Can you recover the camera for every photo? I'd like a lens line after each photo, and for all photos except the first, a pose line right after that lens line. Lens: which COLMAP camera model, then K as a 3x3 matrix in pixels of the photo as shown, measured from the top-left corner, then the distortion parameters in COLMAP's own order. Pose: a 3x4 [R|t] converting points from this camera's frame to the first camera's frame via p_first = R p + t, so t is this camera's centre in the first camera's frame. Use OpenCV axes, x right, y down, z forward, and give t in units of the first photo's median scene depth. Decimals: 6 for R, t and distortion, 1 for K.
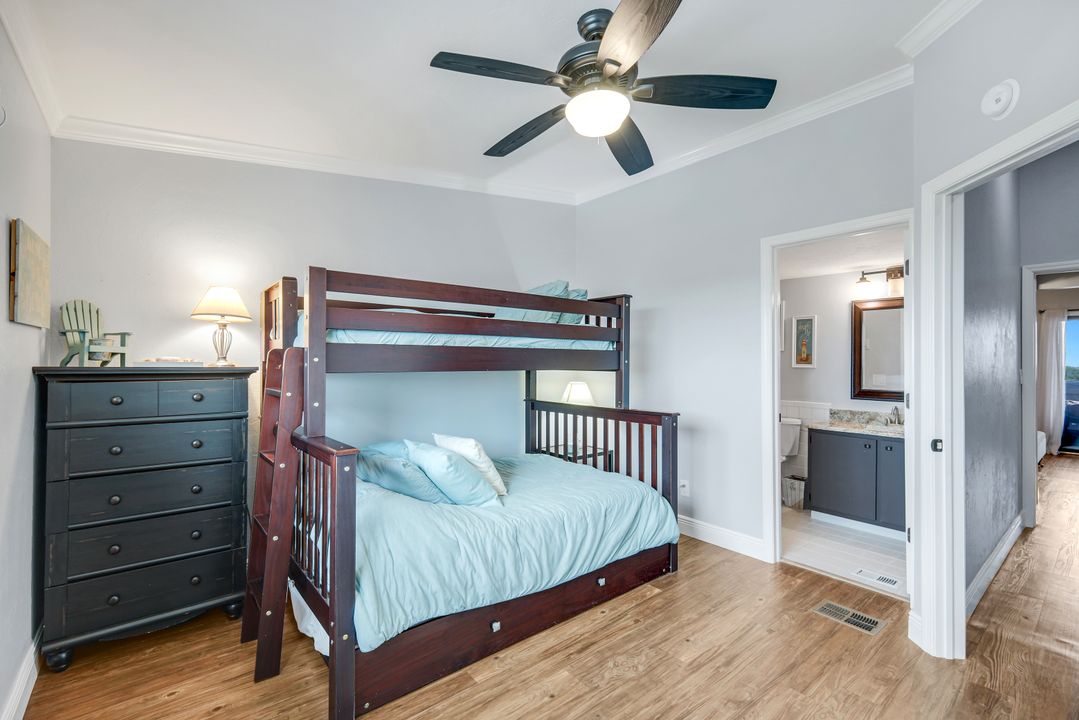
lens RADIAL K [[475.8, 0, 539.5], [0, 475.8, 360.0], [0, 0, 1]] dist [0.004182, -0.000007]
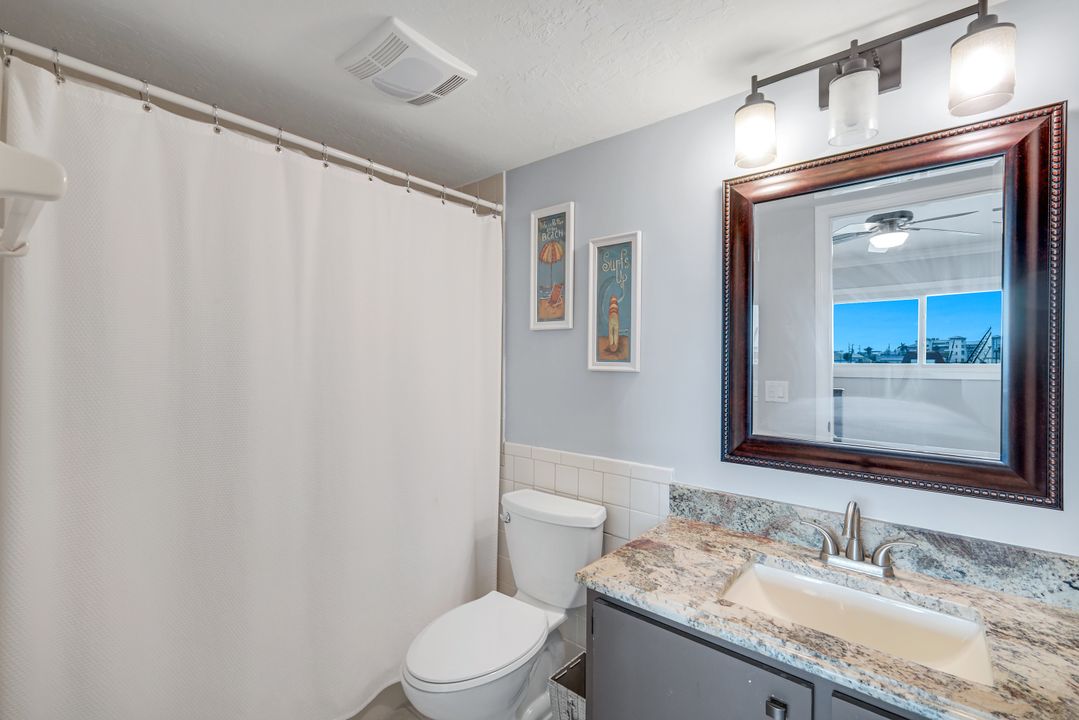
lens RADIAL K [[475.8, 0, 539.5], [0, 475.8, 360.0], [0, 0, 1]] dist [0.004182, -0.000007]
pose [[0.982673, 0.004160, 0.185299, 0.445648], [-0.003530, 0.999987, -0.003728, 0.009368], [-0.185312, 0.003010, 0.982675, 0.665165]]
